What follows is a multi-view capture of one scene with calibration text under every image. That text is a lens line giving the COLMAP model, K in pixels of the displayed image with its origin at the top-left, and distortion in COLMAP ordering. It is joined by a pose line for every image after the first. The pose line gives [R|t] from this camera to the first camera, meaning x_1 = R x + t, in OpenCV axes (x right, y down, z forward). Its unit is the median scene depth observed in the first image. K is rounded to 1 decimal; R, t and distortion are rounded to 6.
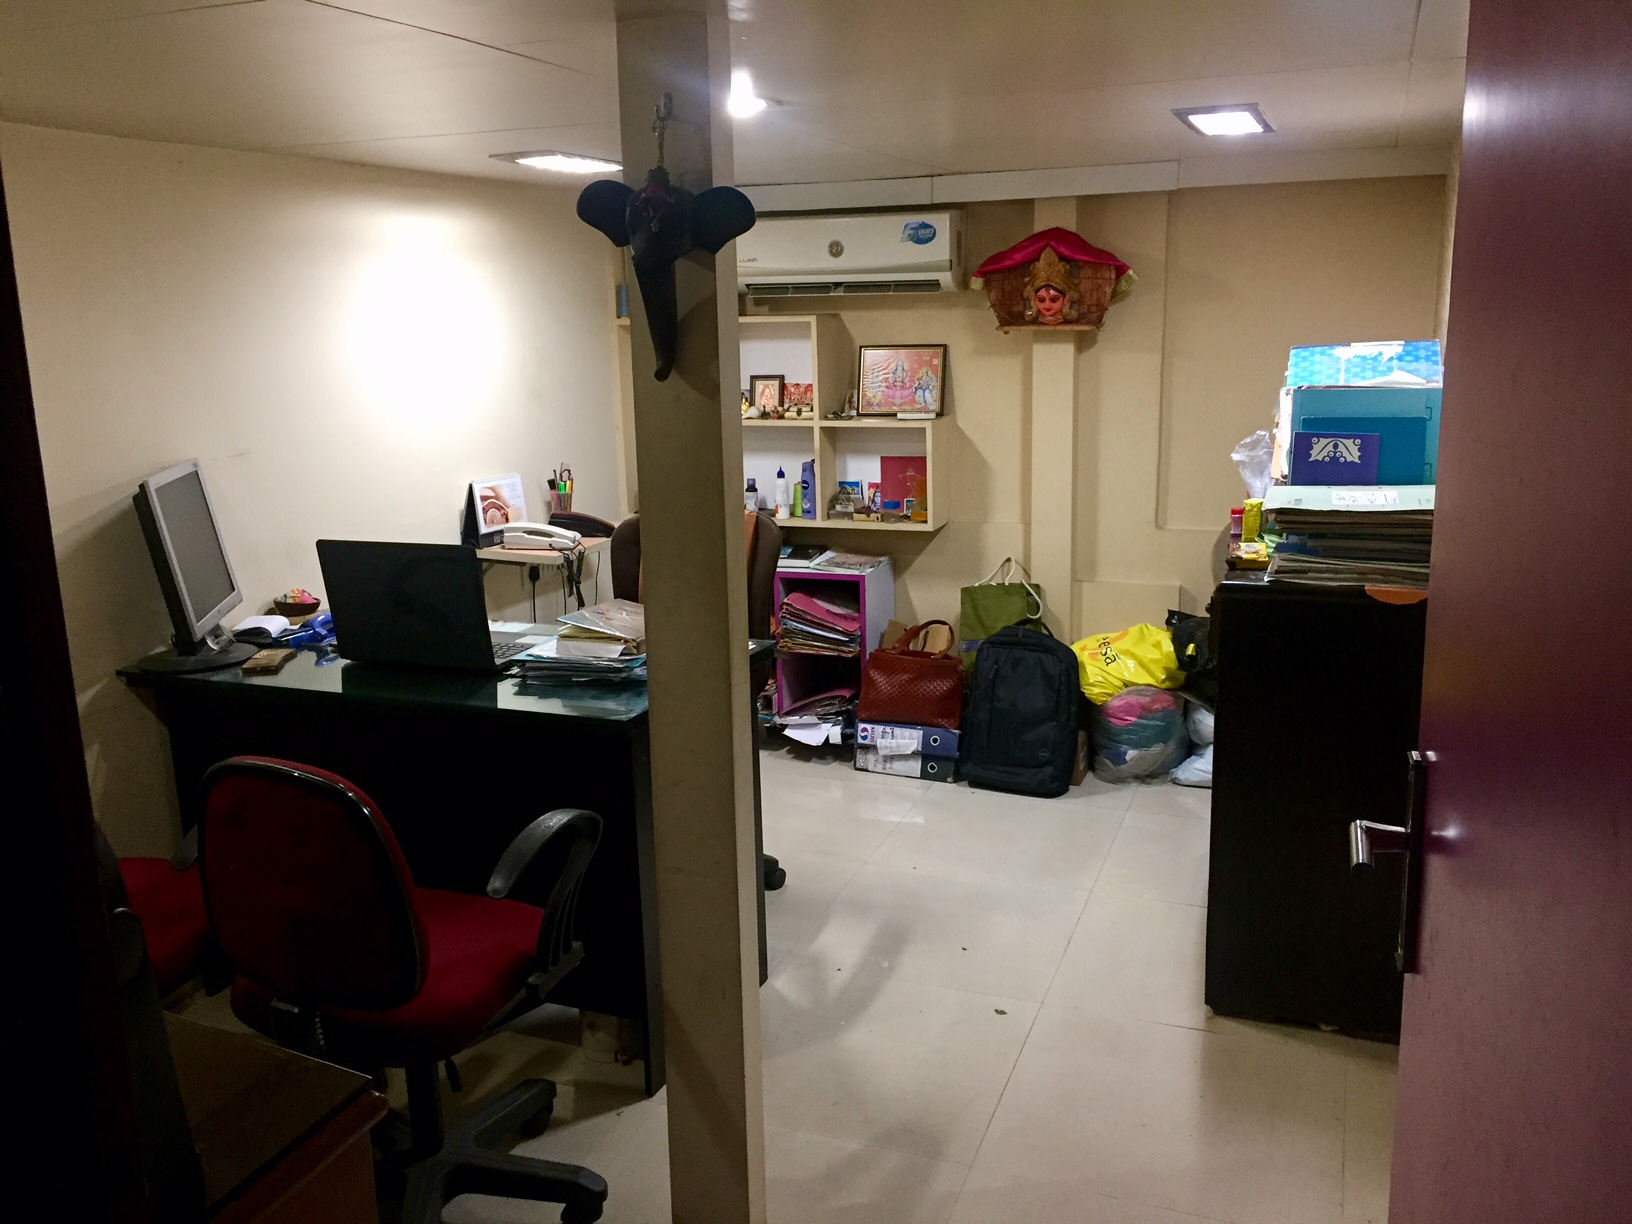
lens RADIAL K [[1405.4, 0, 820.7], [0, 1405.4, 610.5], [0, 0, 1]] dist [0.083862, -0.109166]
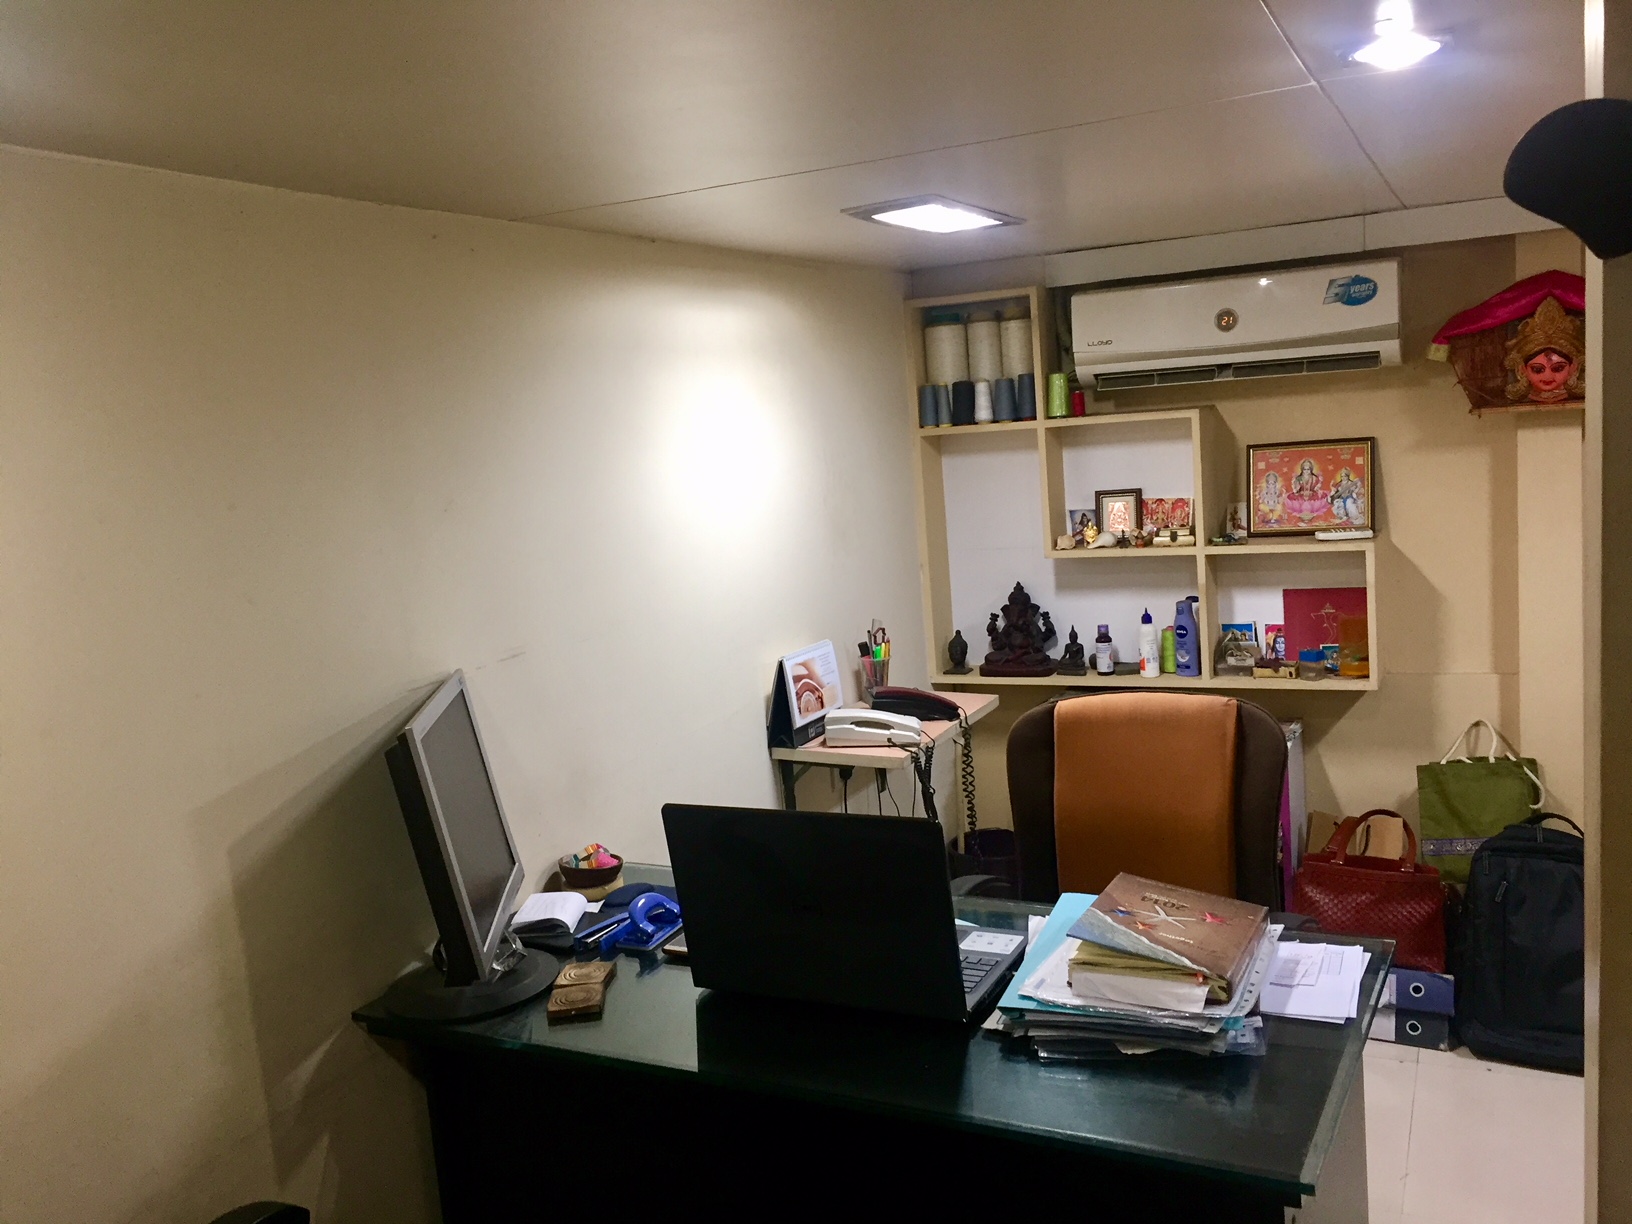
lens RADIAL K [[1405.4, 0, 812.6], [0, 1405.4, 613.1], [0, 0, 1]] dist [0.083862, -0.109166]
pose [[0.994848, -0.040897, -0.092762, -0.147146], [0.034426, 0.996930, -0.070322, -0.056594], [0.095353, 0.066767, 0.993202, 0.246382]]
